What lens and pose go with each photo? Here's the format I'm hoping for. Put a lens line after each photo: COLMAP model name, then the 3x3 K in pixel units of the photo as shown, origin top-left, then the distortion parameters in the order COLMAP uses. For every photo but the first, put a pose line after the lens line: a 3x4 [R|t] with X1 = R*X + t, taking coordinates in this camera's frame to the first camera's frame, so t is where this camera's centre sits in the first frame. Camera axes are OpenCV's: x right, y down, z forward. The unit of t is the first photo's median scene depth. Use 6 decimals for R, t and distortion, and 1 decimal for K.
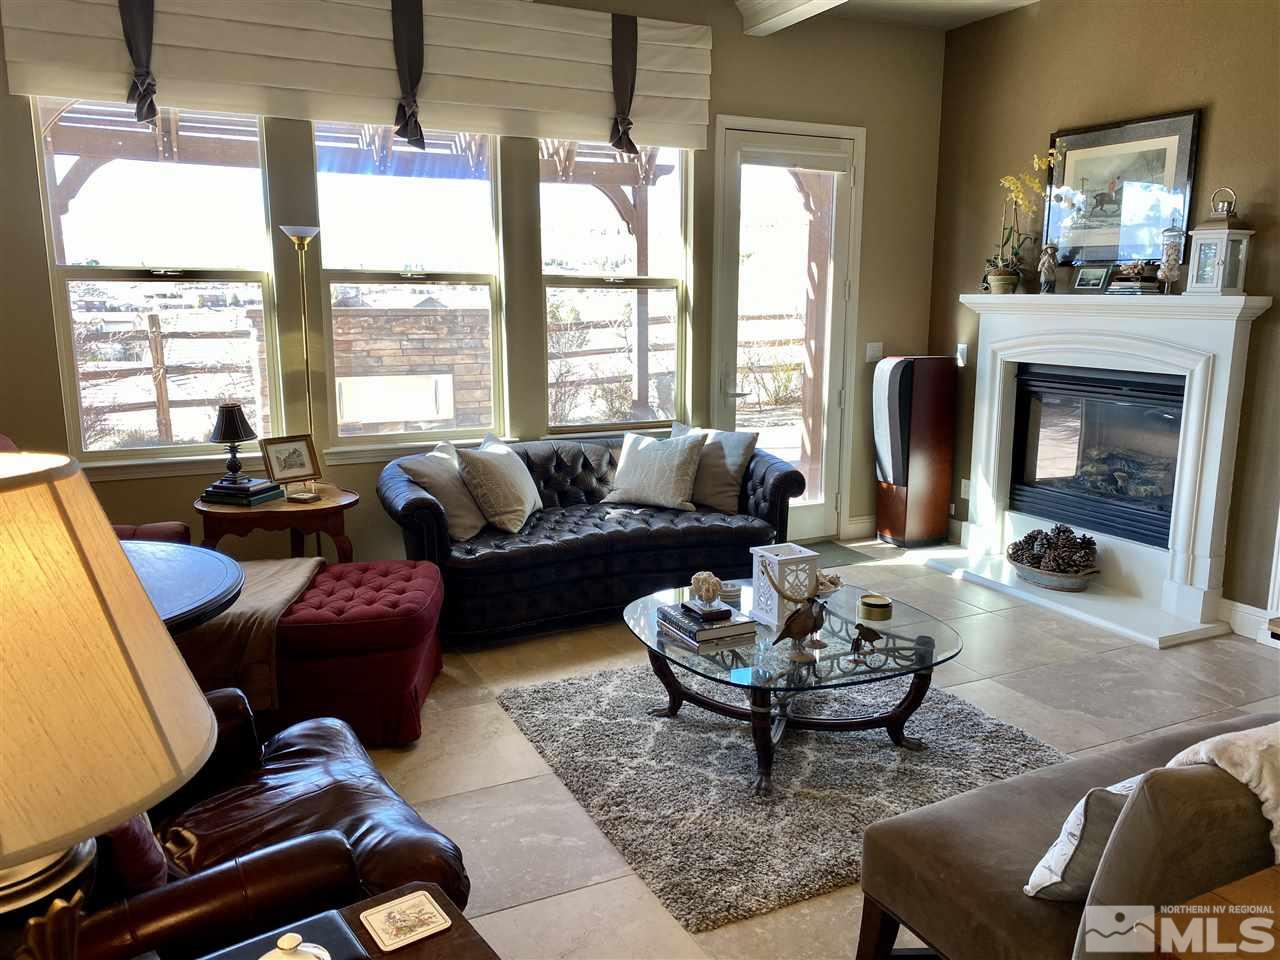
lens RADIAL K [[993.4, 0, 640.0], [0, 993.4, 480.0], [0, 0, 1]] dist [0.004569, -0.000578]
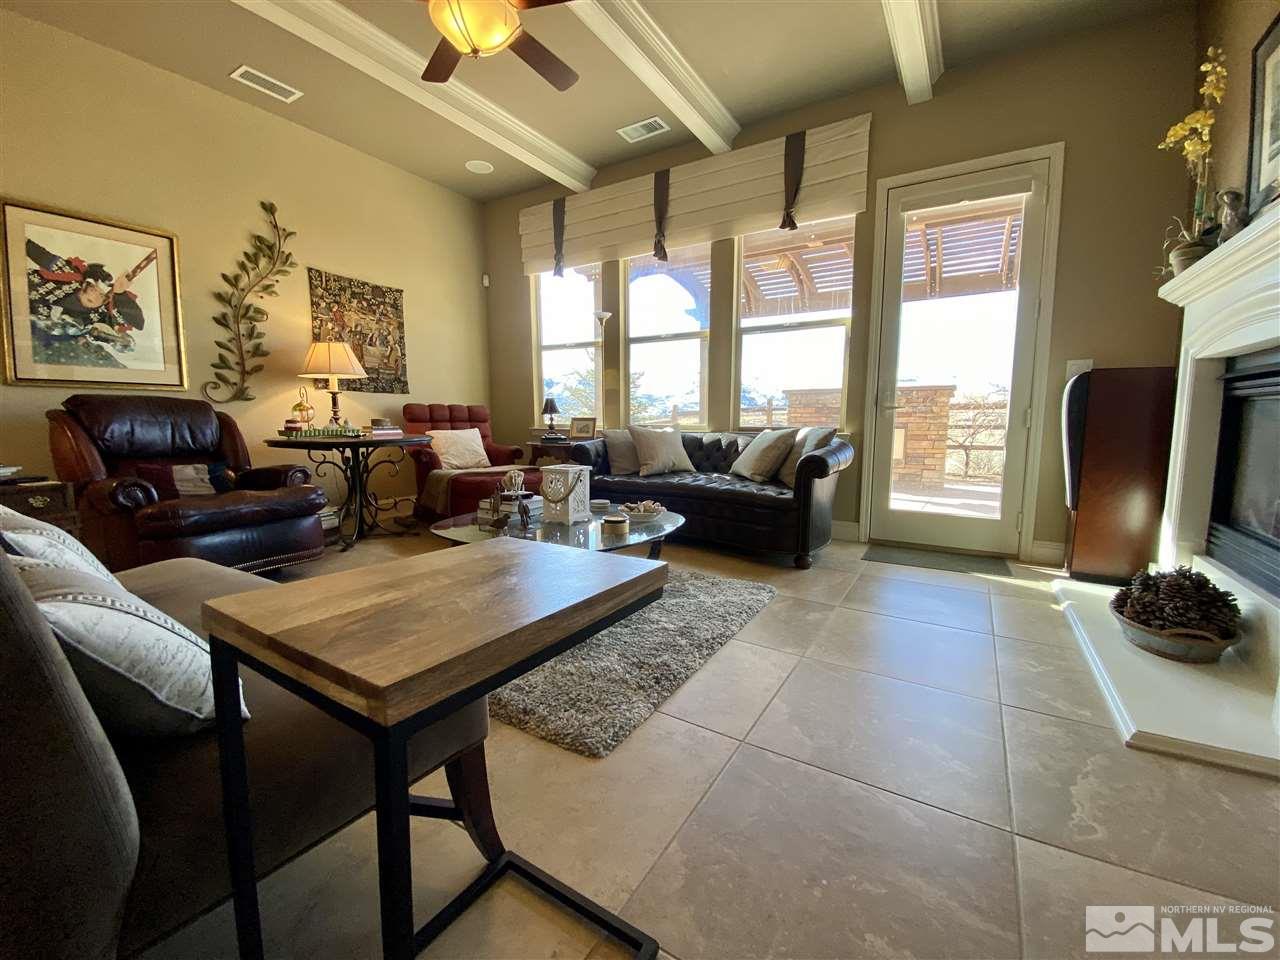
lens RADIAL K [[521.5, 0, 640.0], [0, 521.5, 480.0], [0, 0, 1]] dist [0.022329, -0.020251]
pose [[0.530087, 0.100728, -0.841939, 0.536704], [-0.160823, 0.986840, 0.016809, 0.041310], [0.832553, 0.126493, 0.539310, 0.468792]]
